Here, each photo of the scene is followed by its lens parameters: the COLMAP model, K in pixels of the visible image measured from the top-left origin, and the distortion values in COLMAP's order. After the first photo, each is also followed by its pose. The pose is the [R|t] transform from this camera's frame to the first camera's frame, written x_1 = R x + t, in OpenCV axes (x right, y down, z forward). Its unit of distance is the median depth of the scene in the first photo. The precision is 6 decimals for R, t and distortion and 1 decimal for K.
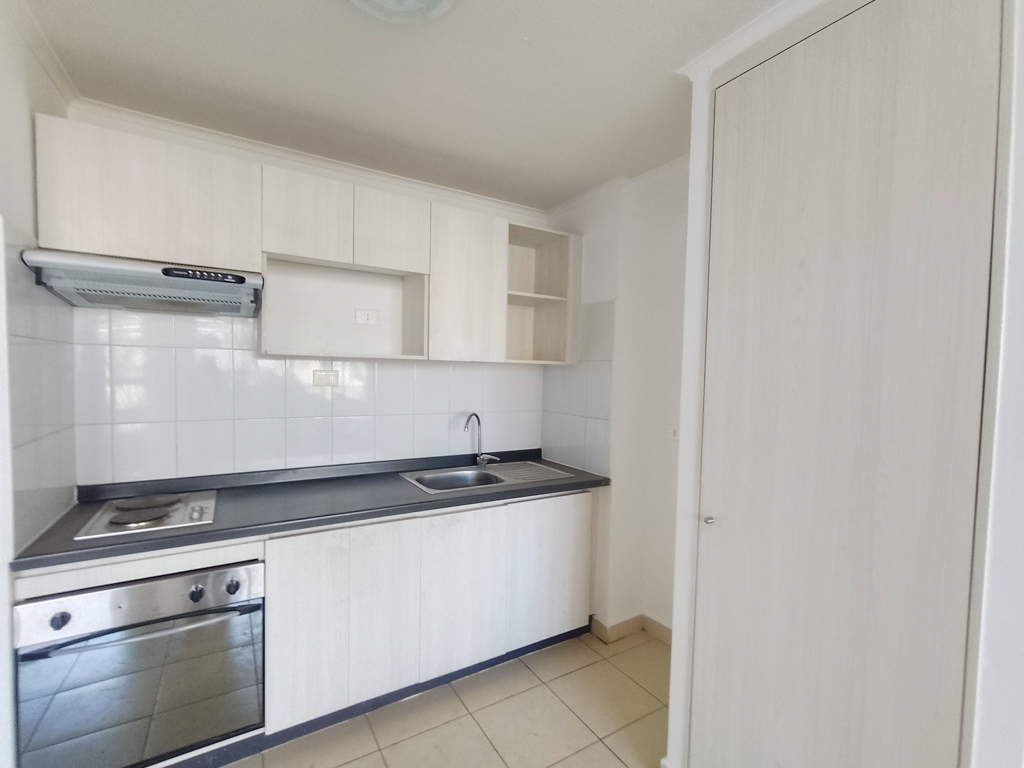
lens RADIAL K [[464.8, 0, 509.8], [0, 464.8, 390.2], [0, 0, 1]] dist [0.001647, 0.000033]
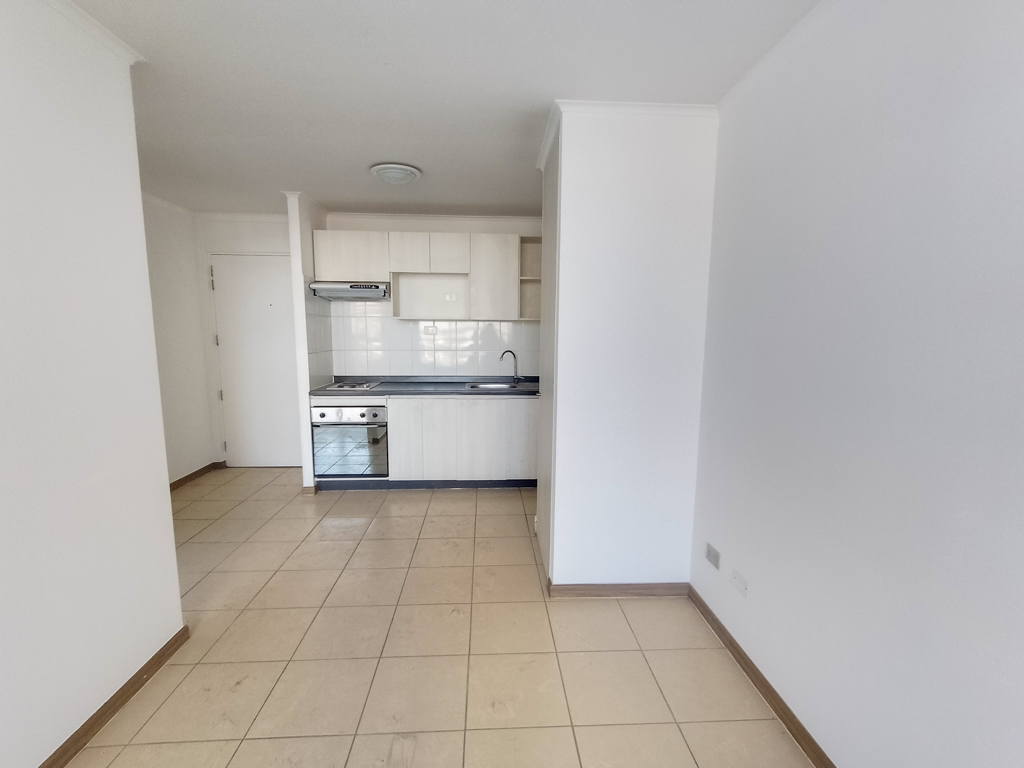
lens RADIAL K [[464.8, 0, 509.8], [0, 464.8, 390.2], [0, 0, 1]] dist [0.001647, 0.000033]
pose [[0.879815, 0.047304, -0.472956, 0.898611], [-0.006311, 0.996110, 0.087890, 0.055202], [0.475273, -0.074342, 0.876692, -0.610096]]
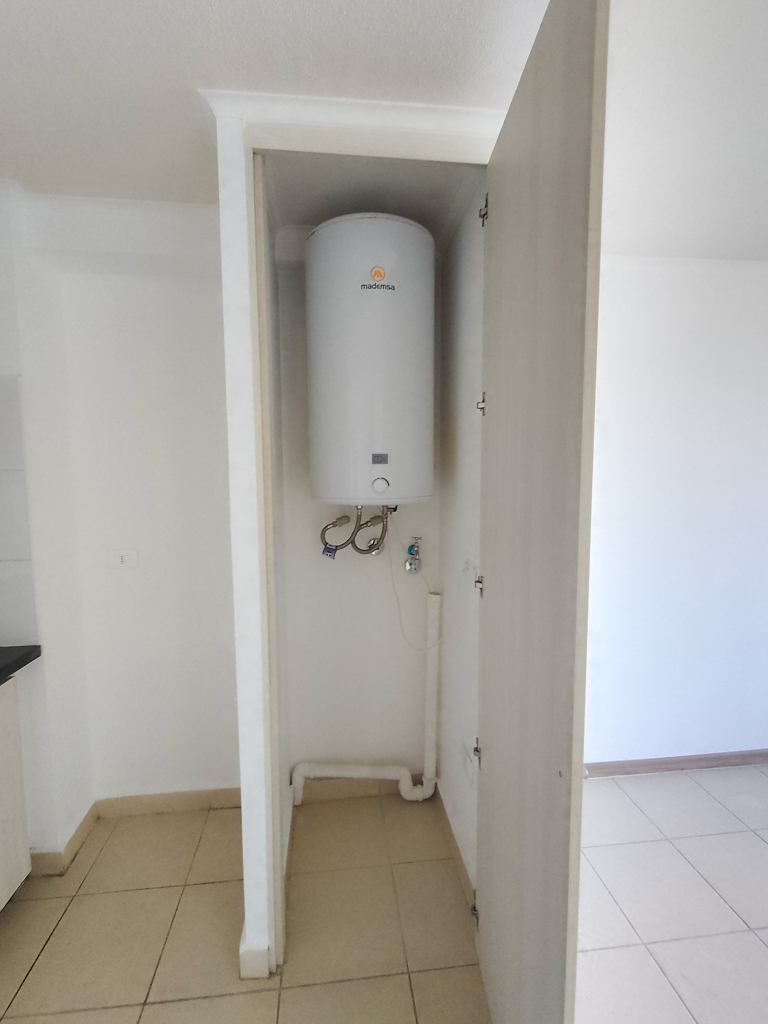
lens RADIAL K [[464.8, 0, 384.0], [0, 464.8, 512.0], [0, 0, 1]] dist [0.001647, 0.000033]
pose [[0.415850, -0.110996, 0.902634, -0.200405], [0.066352, 0.993582, 0.091610, -0.036122], [-0.907010, 0.021796, 0.420545, 0.306649]]
